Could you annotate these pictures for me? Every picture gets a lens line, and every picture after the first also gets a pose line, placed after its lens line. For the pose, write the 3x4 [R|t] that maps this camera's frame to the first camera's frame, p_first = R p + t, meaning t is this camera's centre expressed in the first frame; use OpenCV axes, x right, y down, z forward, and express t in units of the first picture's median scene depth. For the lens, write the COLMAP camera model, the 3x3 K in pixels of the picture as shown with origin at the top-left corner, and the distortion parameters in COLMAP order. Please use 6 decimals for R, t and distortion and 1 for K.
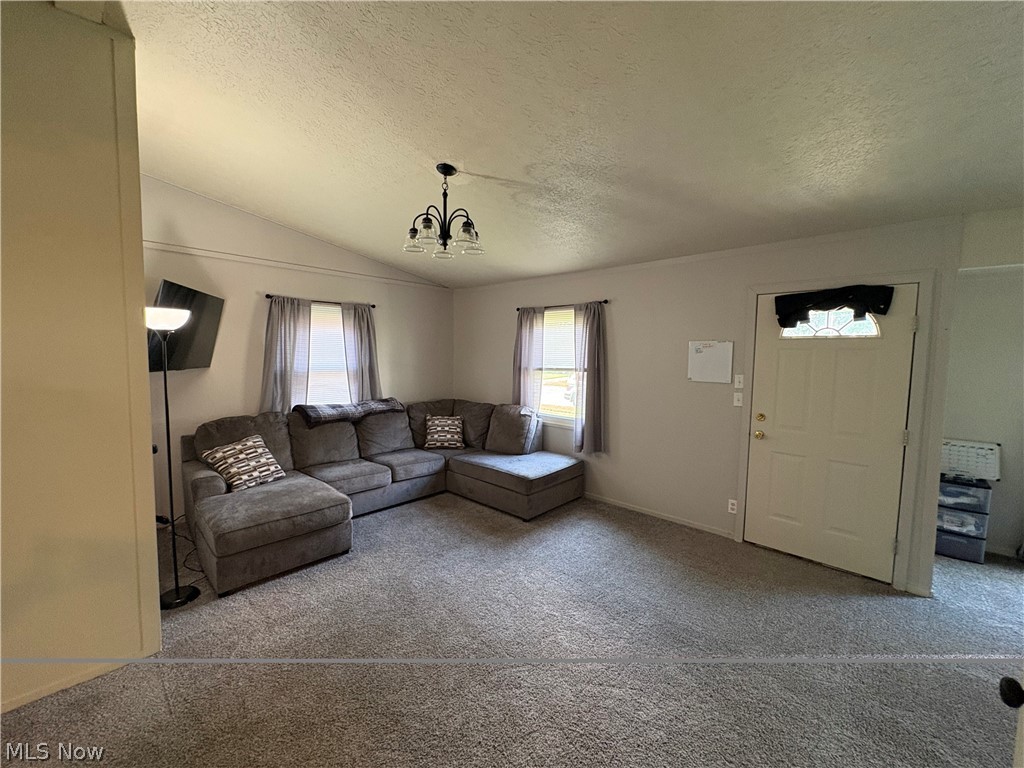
lens RADIAL K [[410.0, 0, 512.0], [0, 410.0, 384.0], [0, 0, 1]] dist [0.001880, 0.000329]
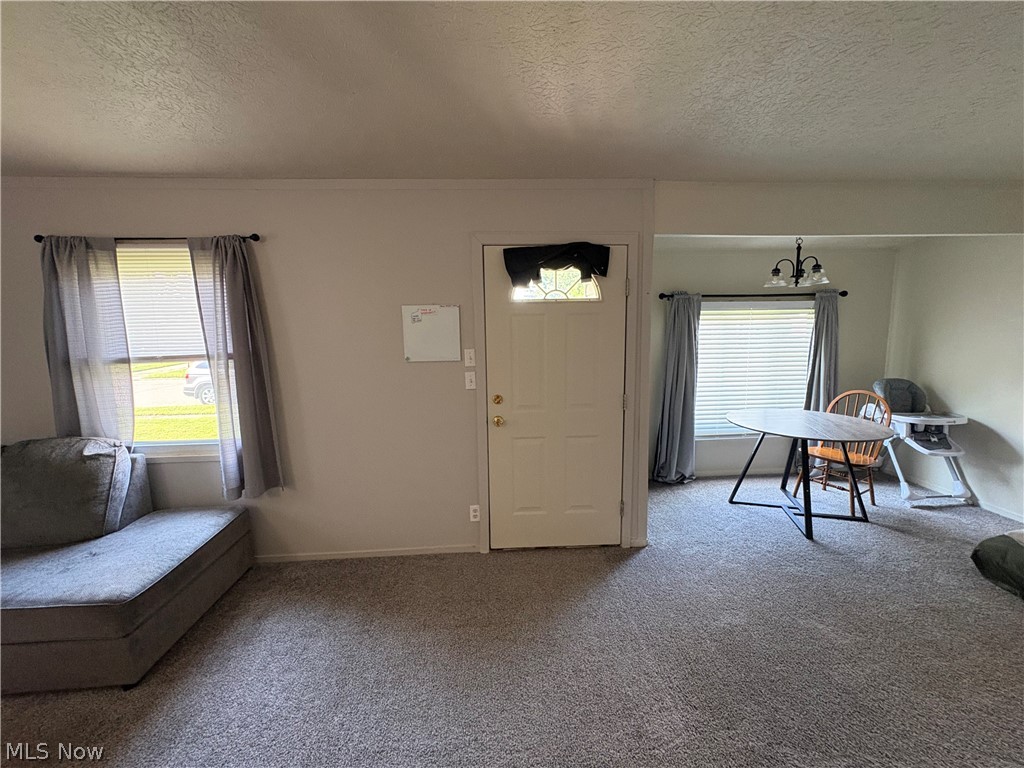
lens RADIAL K [[410.0, 0, 512.0], [0, 410.0, 384.0], [0, 0, 1]] dist [0.001880, 0.000329]
pose [[0.687462, -0.122083, 0.715886, 0.035333], [0.079181, 0.992492, 0.093217, -0.018569], [-0.721891, -0.007399, 0.691967, 0.324807]]
